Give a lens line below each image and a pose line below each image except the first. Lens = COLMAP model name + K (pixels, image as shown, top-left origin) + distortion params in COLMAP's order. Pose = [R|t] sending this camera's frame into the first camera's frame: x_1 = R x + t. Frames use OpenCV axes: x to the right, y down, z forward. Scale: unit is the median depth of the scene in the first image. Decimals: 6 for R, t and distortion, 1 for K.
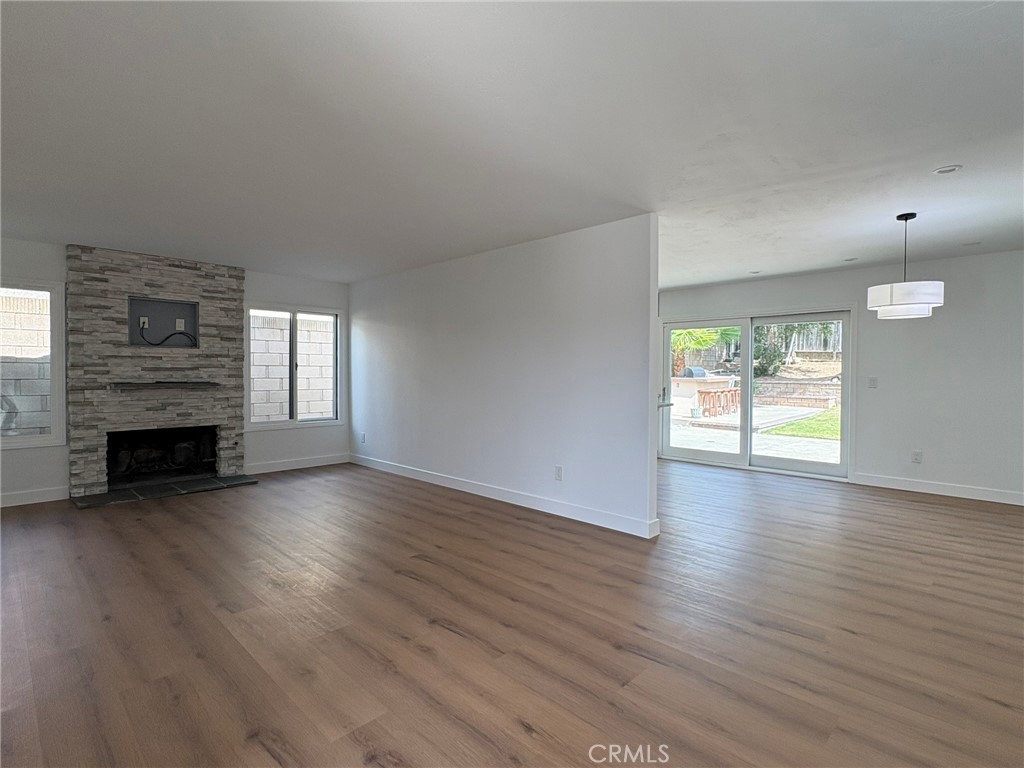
lens RADIAL K [[508.3, 0, 517.0], [0, 508.3, 381.7], [0, 0, 1]] dist [-0.007747, 0.003436]
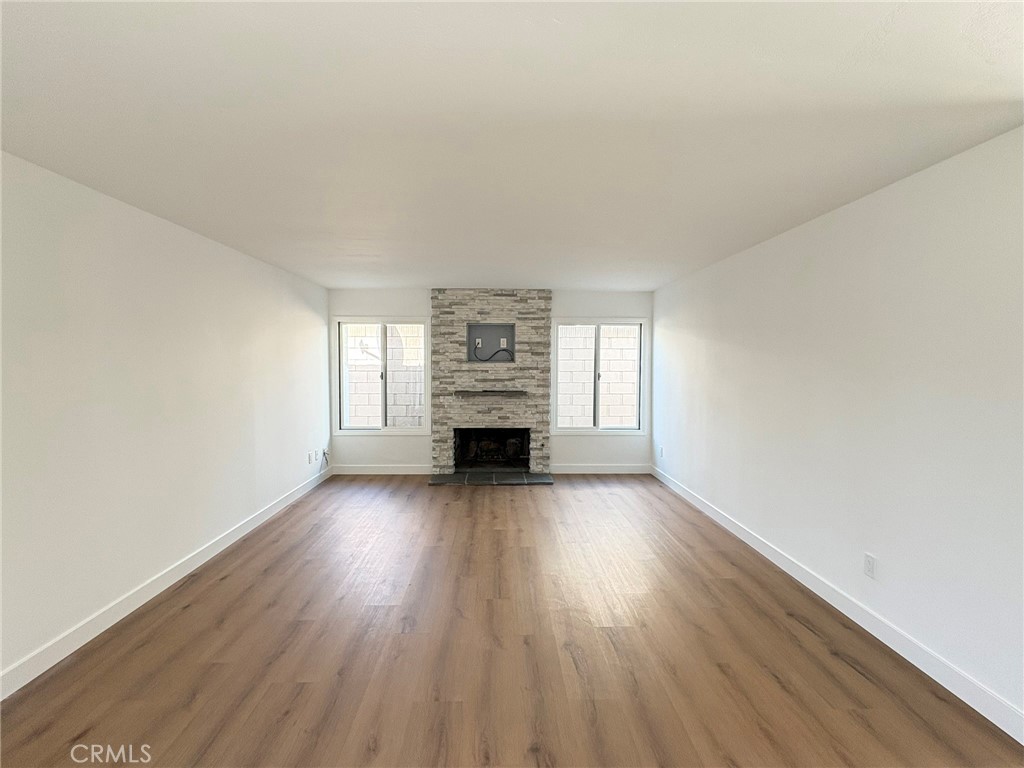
lens RADIAL K [[469.5, 0, 512.1], [0, 469.5, 382.2], [0, 0, 1]] dist [-0.000193, 0.001389]
pose [[0.716401, 0.027319, -0.697154, 0.138325], [-0.013677, 0.999591, 0.025116, -0.049239], [0.697555, -0.008458, 0.716481, 0.218621]]
